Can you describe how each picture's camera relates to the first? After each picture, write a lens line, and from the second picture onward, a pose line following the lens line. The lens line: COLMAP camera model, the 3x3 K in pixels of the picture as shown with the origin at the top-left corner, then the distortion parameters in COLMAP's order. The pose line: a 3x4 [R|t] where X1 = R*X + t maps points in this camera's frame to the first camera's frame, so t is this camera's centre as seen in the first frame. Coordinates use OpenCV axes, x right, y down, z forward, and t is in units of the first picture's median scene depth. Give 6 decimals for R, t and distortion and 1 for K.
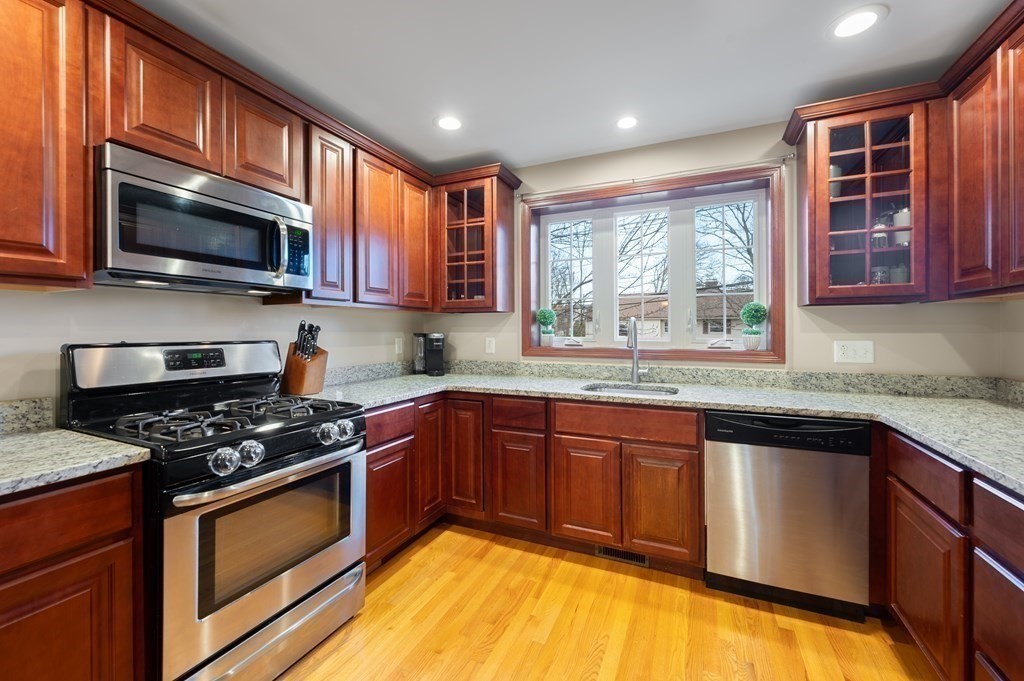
lens RADIAL K [[415.6, 0, 514.4], [0, 415.6, 334.1], [0, 0, 1]] dist [-0.004592, 0.000044]
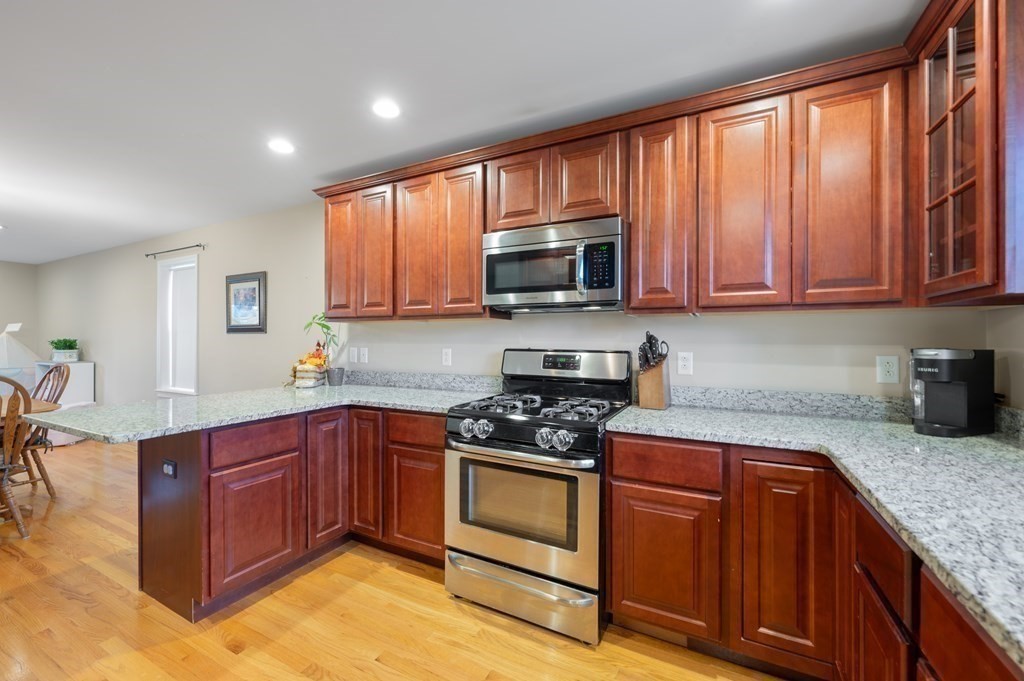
lens RADIAL K [[398.1, 0, 516.6], [0, 398.1, 338.5], [0, 0, 1]] dist [-0.015184, 0.000003]
pose [[-0.038325, -0.004600, -0.999255, 0.514150], [-0.015013, 0.999879, -0.004027, -0.010003], [0.999153, 0.014847, -0.038390, 0.856307]]
